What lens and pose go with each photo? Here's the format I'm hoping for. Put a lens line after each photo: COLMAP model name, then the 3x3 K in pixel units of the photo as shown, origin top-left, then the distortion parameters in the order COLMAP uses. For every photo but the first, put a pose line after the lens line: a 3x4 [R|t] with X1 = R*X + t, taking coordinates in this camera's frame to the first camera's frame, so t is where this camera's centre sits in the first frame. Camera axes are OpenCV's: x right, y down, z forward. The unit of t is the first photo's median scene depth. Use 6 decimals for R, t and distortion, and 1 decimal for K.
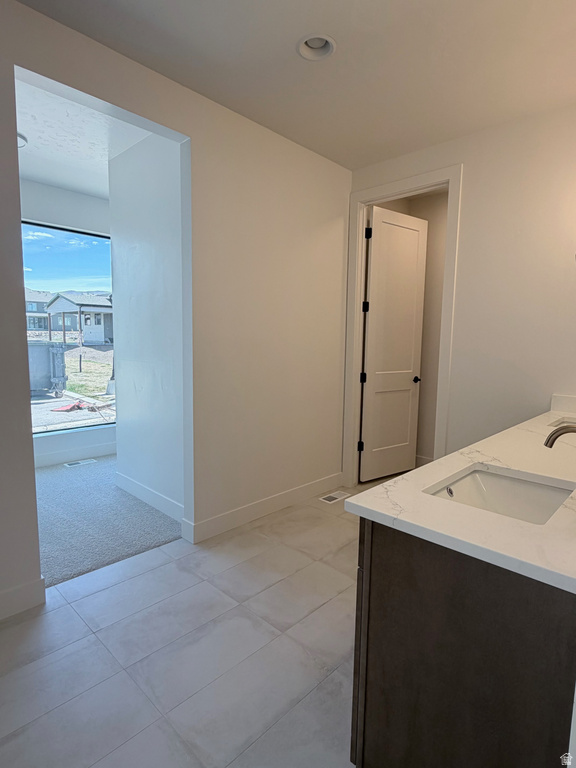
lens RADIAL K [[424.0, 0, 288.0], [0, 424.0, 384.0], [0, 0, 1]] dist [-0.002227, -0.002157]
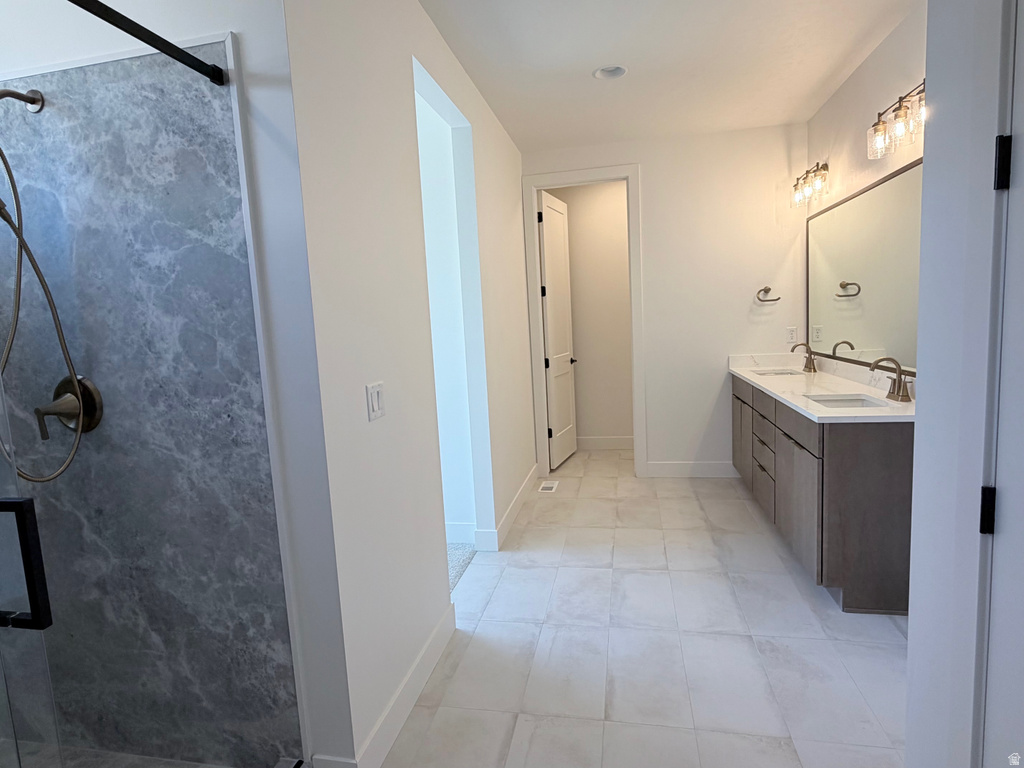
lens RADIAL K [[565.3, 0, 512.0], [0, 565.3, 384.0], [0, 0, 1]] dist [-0.002227, -0.002157]
pose [[0.845248, -0.125525, 0.519422, -0.832938], [0.126280, 0.991409, 0.034093, -0.032012], [-0.519239, 0.036776, 0.853838, -0.109421]]
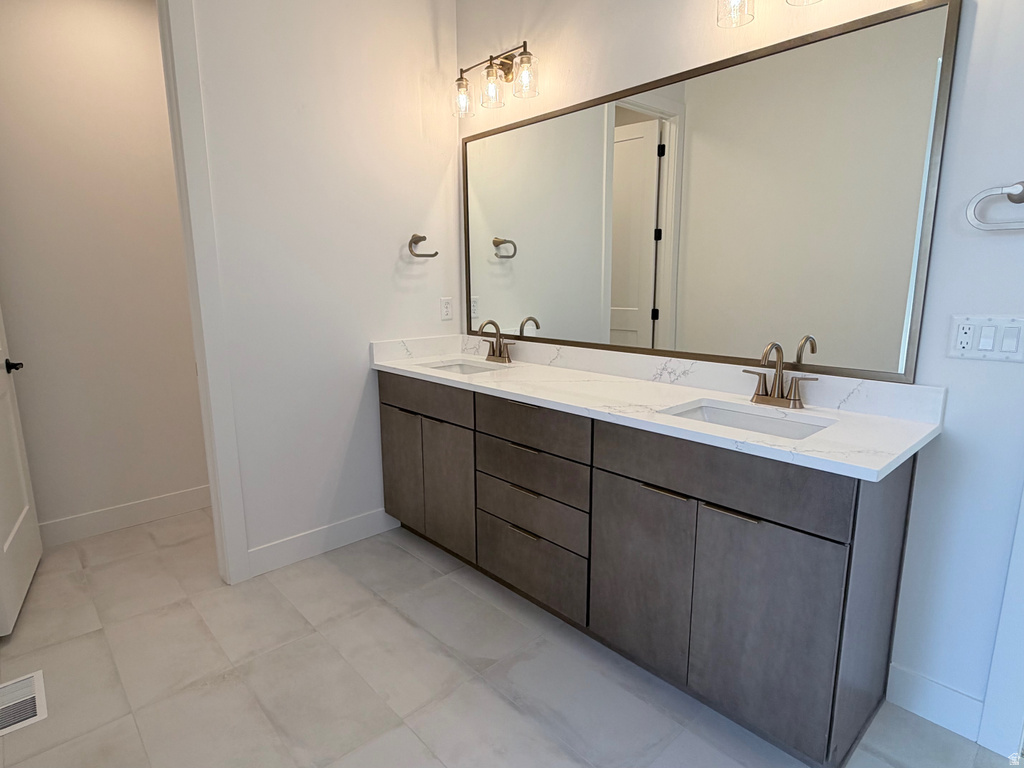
lens RADIAL K [[565.3, 0, 512.0], [0, 565.3, 384.0], [0, 0, 1]] dist [-0.002227, -0.002157]
pose [[0.070518, -0.206574, 0.975887, -0.393973], [0.114133, 0.973568, 0.197836, -0.079386], [-0.990960, 0.097430, 0.092230, 0.671051]]
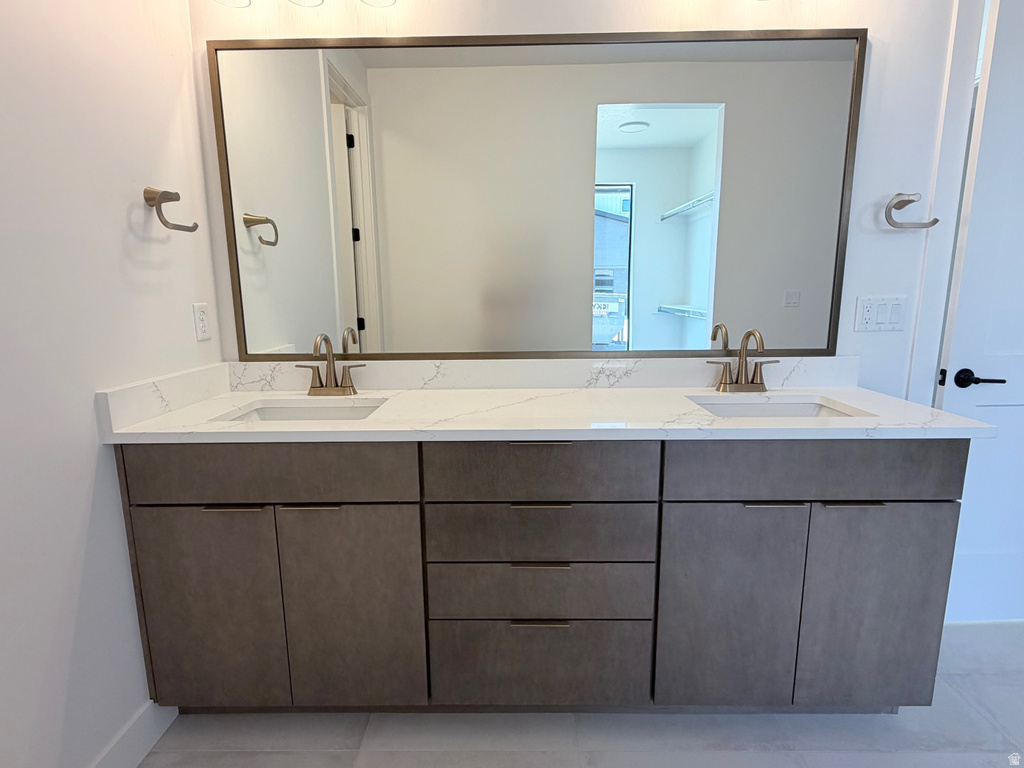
lens RADIAL K [[528.4, 0, 512.0], [0, 528.4, 384.0], [0, 0, 1]] dist [-0.001402, 0.000342]
pose [[-0.678573, -0.142324, 0.720612, 0.028304], [0.073685, 0.962910, 0.259565, -0.082904], [-0.730827, 0.229233, -0.642918, 1.061198]]
